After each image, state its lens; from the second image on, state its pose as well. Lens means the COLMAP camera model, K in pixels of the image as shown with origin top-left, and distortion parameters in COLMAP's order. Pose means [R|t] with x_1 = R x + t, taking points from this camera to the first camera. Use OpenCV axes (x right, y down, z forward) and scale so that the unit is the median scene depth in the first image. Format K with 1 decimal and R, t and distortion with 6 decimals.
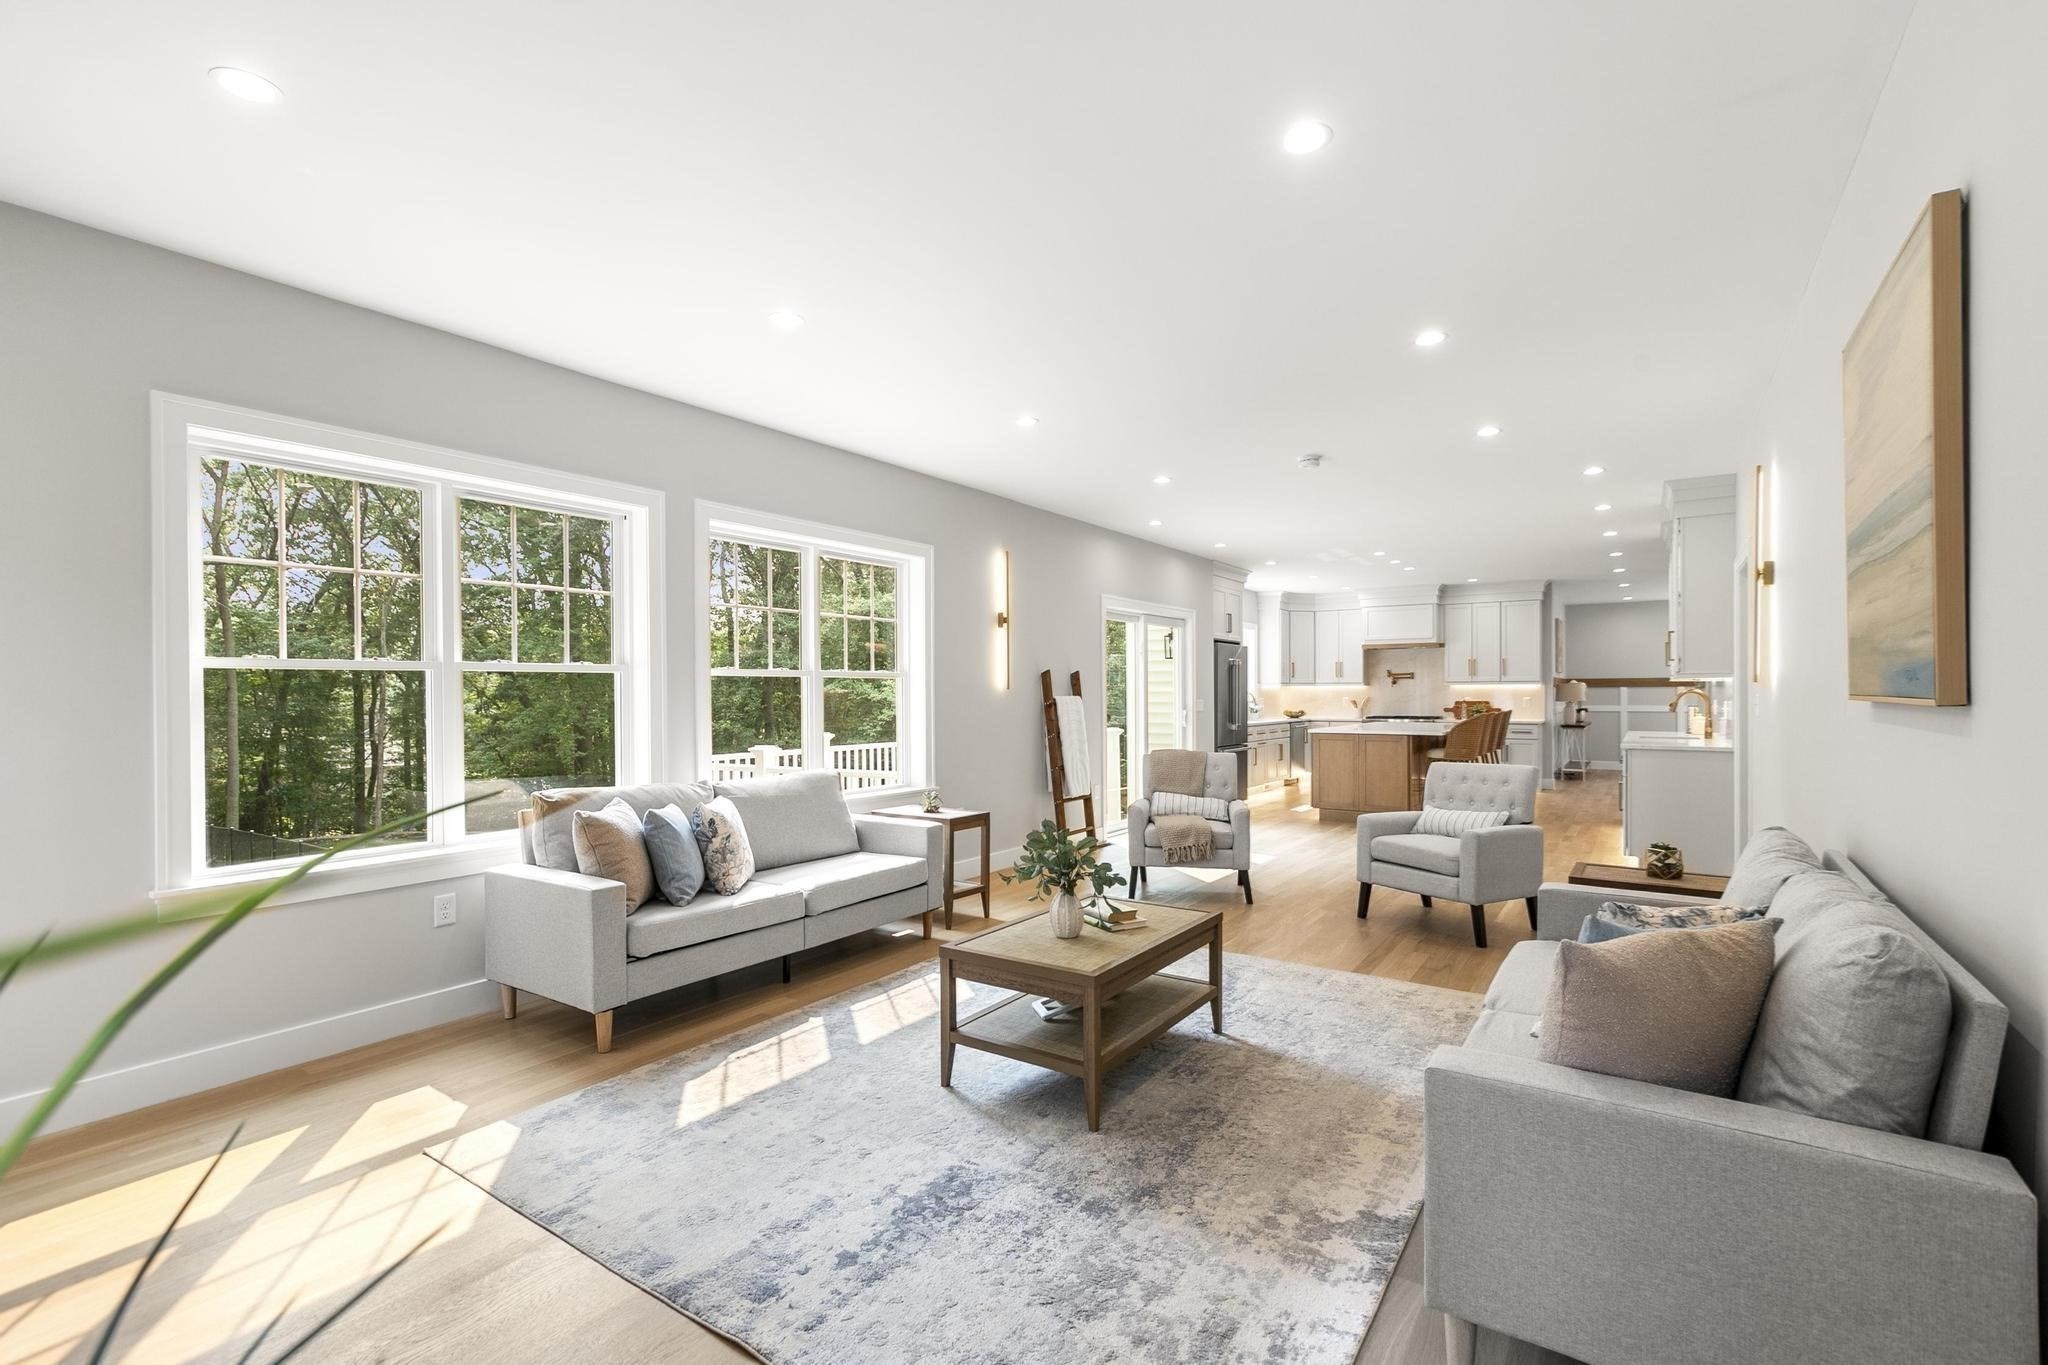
lens RADIAL K [[918.1, 0, 1031.8], [0, 918.1, 695.8], [0, 0, 1]] dist [0.003627, 0.000546]
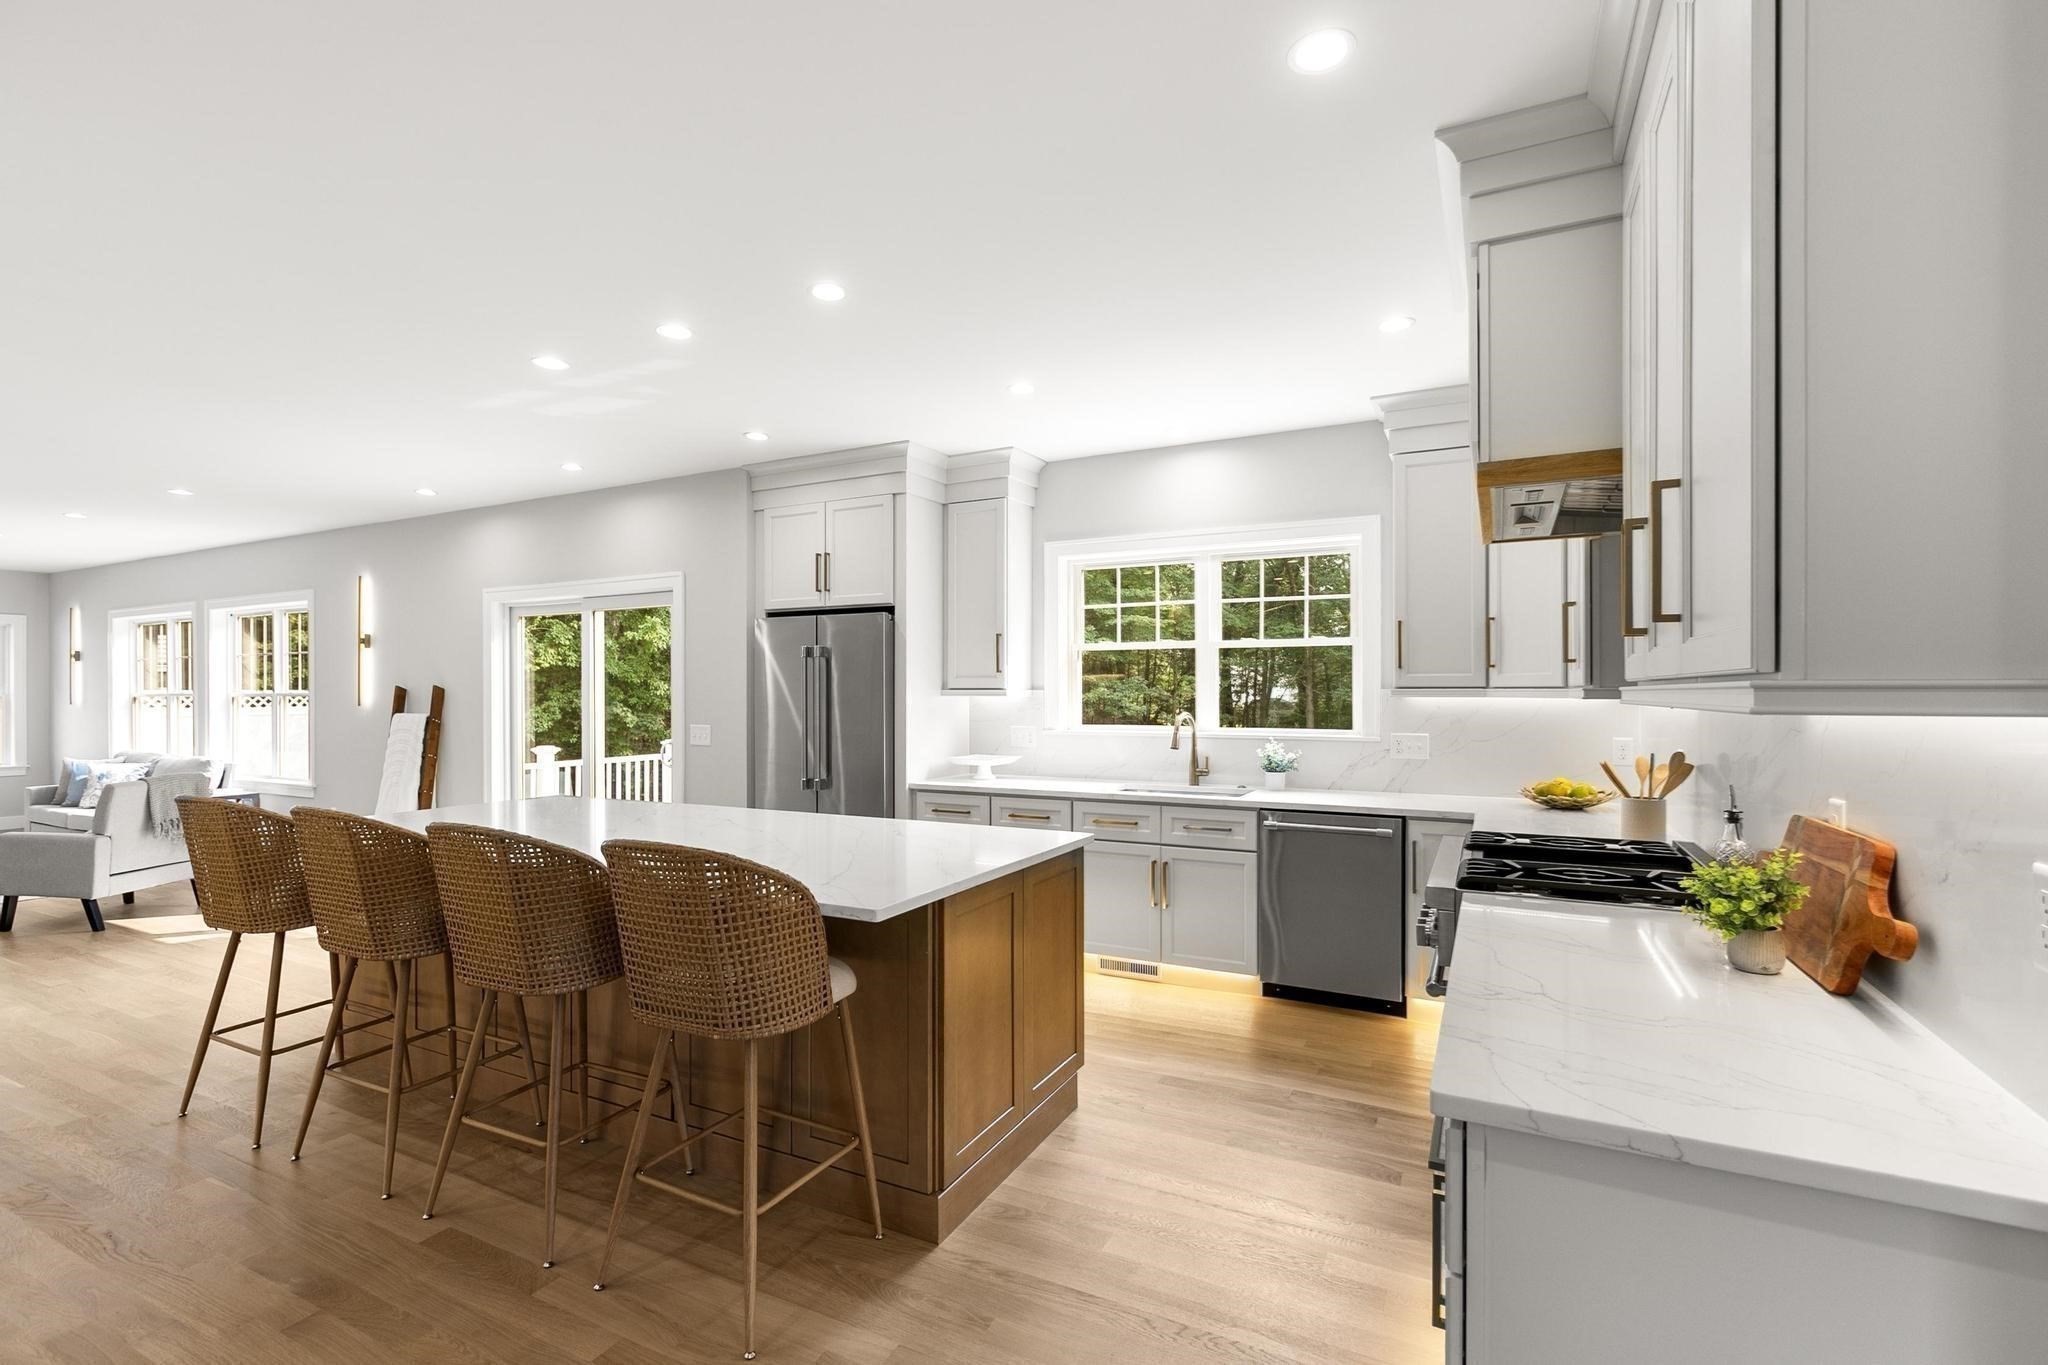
lens RADIAL K [[918.1, 0, 1036.9], [0, 918.1, 702.8], [0, 0, 1]] dist [0.003627, 0.000546]
pose [[0.117590, 0.006685, -0.993040, 0.591053], [-0.003687, 0.999973, 0.006295, -0.010450], [0.993055, 0.002921, 0.117611, 0.873260]]
